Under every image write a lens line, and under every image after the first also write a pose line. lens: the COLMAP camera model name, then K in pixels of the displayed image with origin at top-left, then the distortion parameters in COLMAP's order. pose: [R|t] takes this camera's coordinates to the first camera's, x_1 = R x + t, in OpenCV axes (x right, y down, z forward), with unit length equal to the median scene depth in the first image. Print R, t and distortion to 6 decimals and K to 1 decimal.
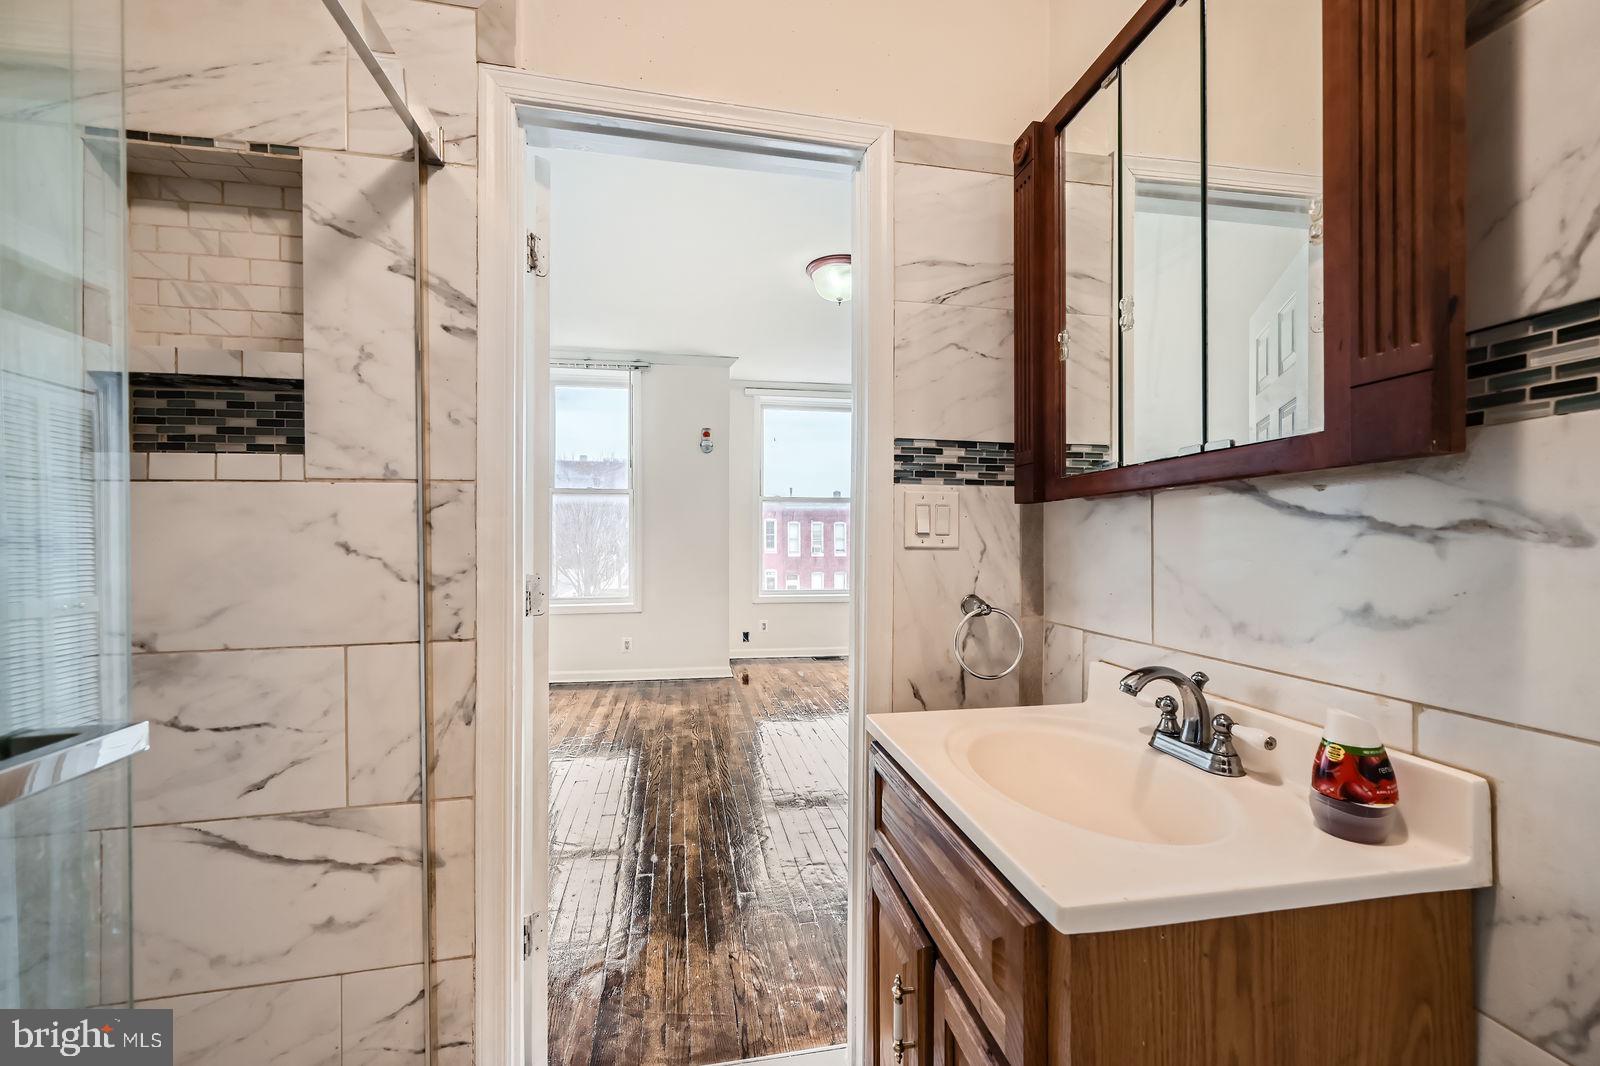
lens RADIAL K [[645.2, 0, 800.9], [0, 645.2, 531.1], [0, 0, 1]] dist [-0.000122, -0.000086]
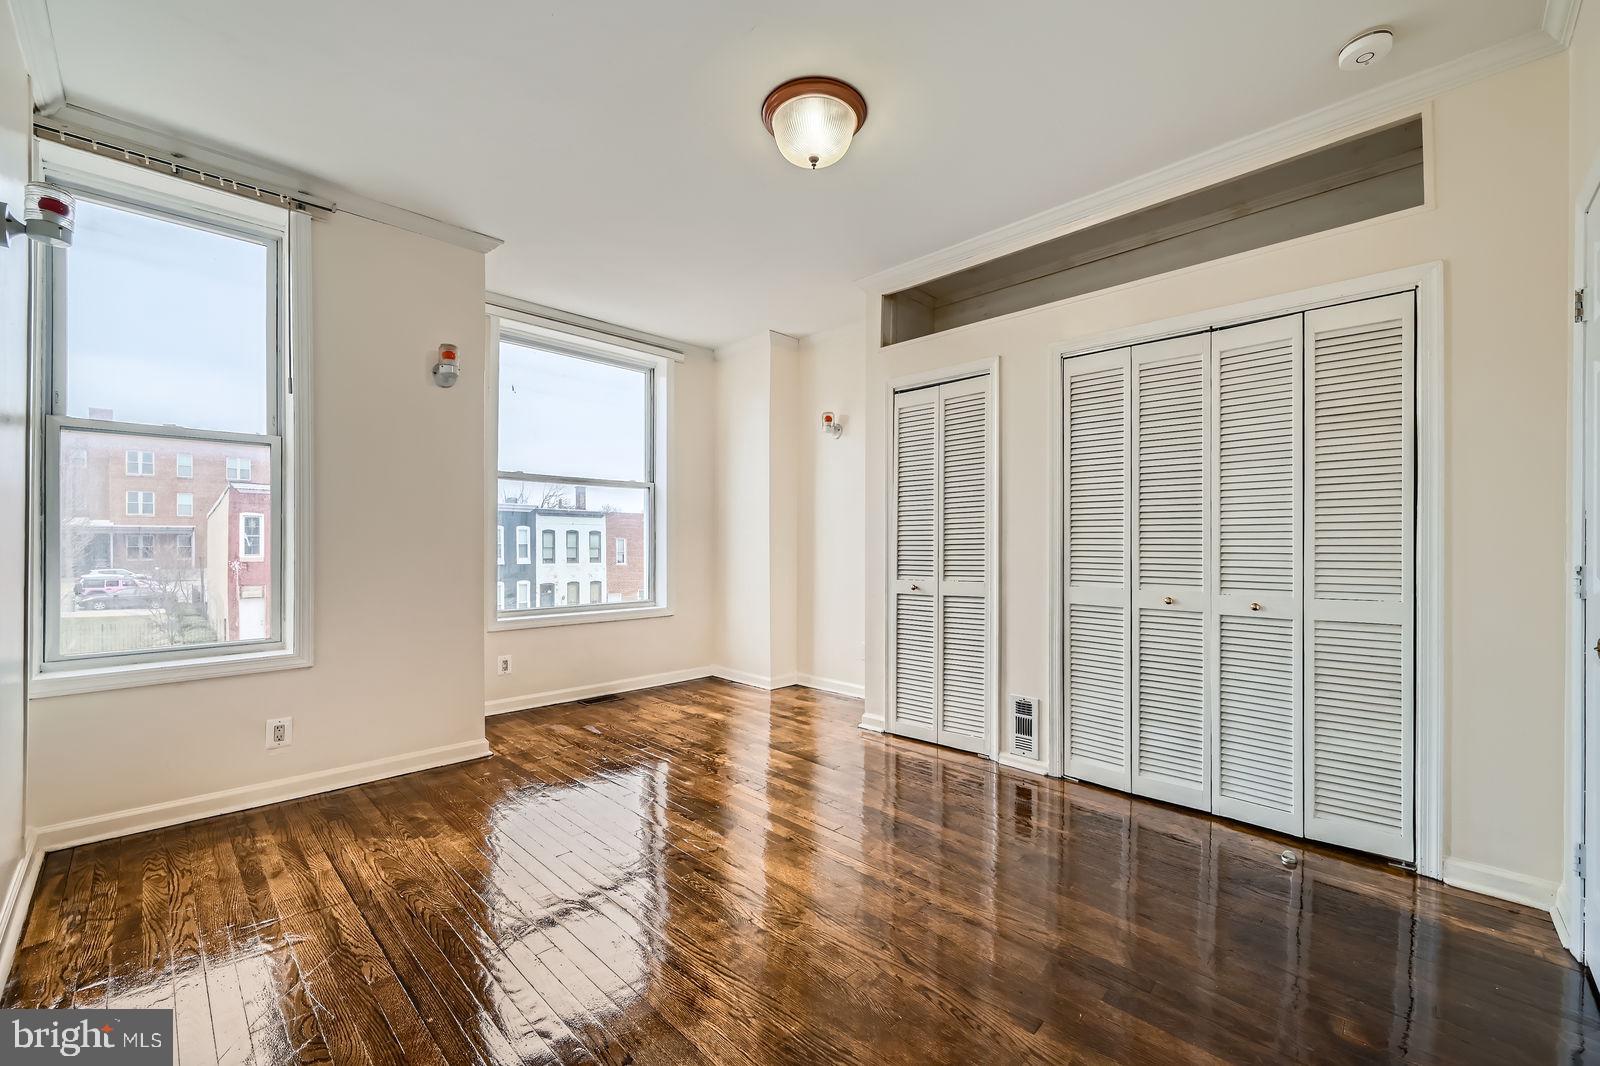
lens RADIAL K [[645.2, 0, 800.9], [0, 645.2, 531.1], [0, 0, 1]] dist [-0.000122, -0.000086]
pose [[0.816445, 0.007663, 0.577372, -0.224346], [-0.003385, 0.999958, -0.008485, 0.017007], [-0.577413, 0.004973, 0.816437, 0.327966]]
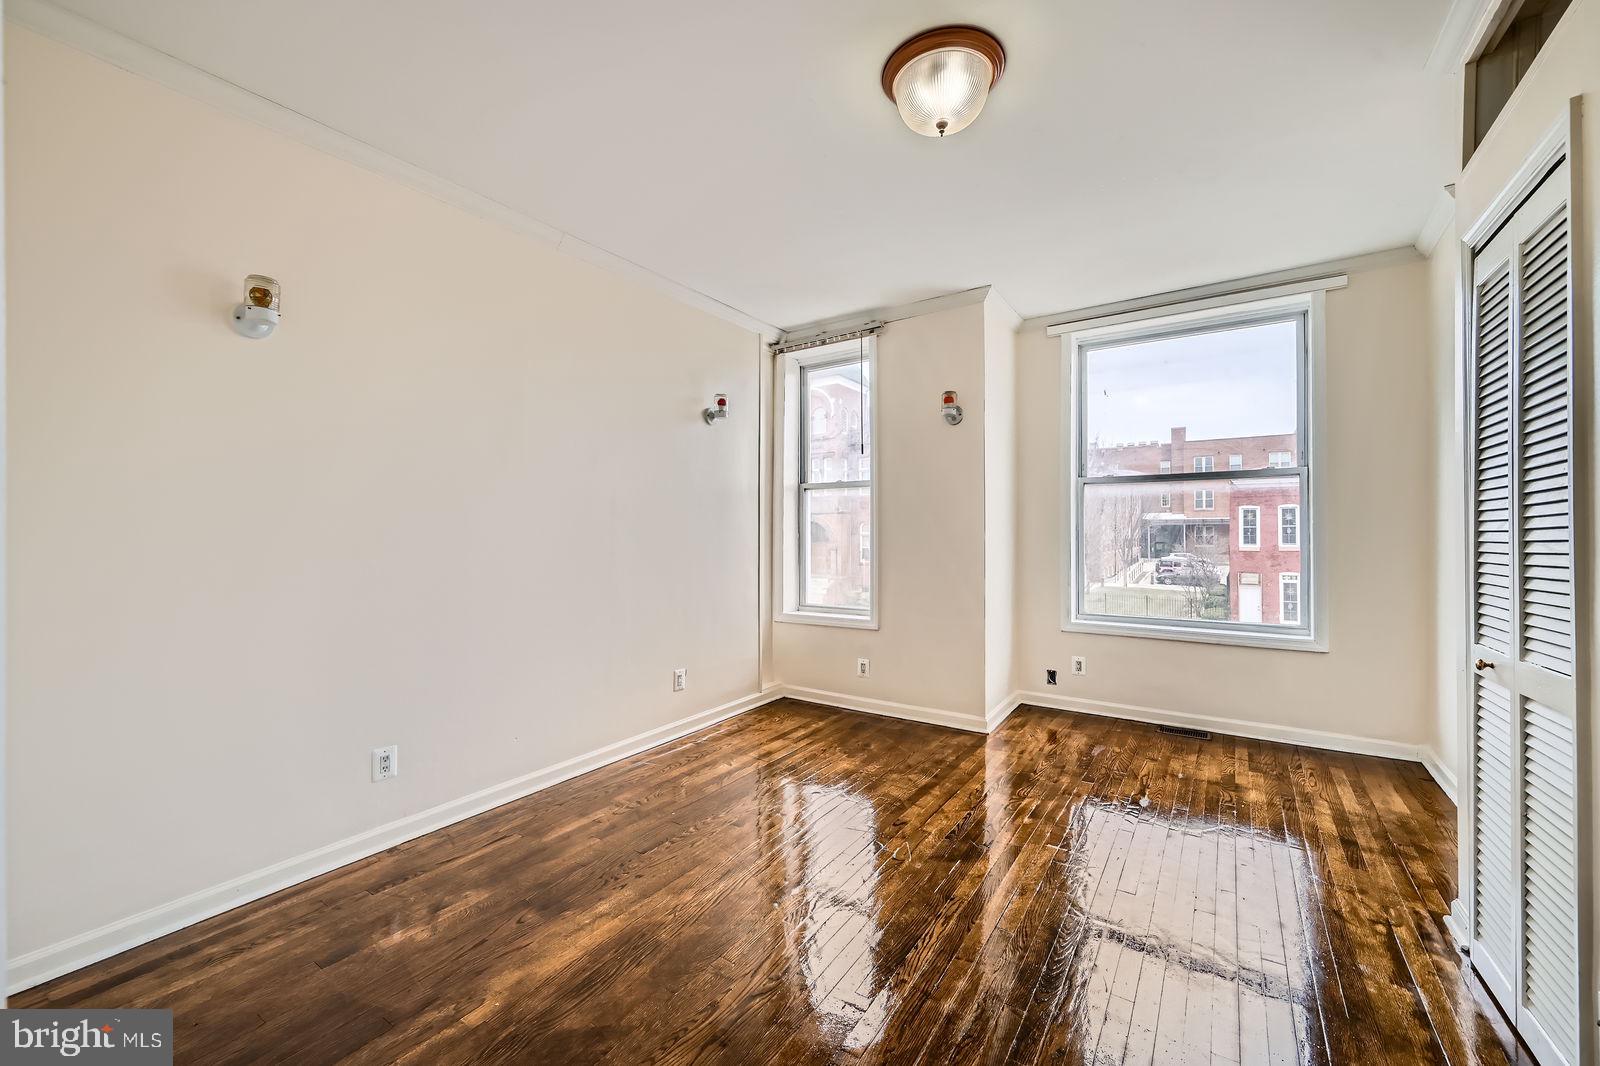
lens RADIAL K [[640.0, 0, 797.9], [0, 640.0, 523.9], [0, 0, 1]] dist [0.000338, -0.000013]
pose [[0.710743, -0.015524, -0.703281, 0.248535], [0.012847, 0.999876, -0.009088, -0.002287], [0.703335, -0.002576, 0.710854, 0.351695]]
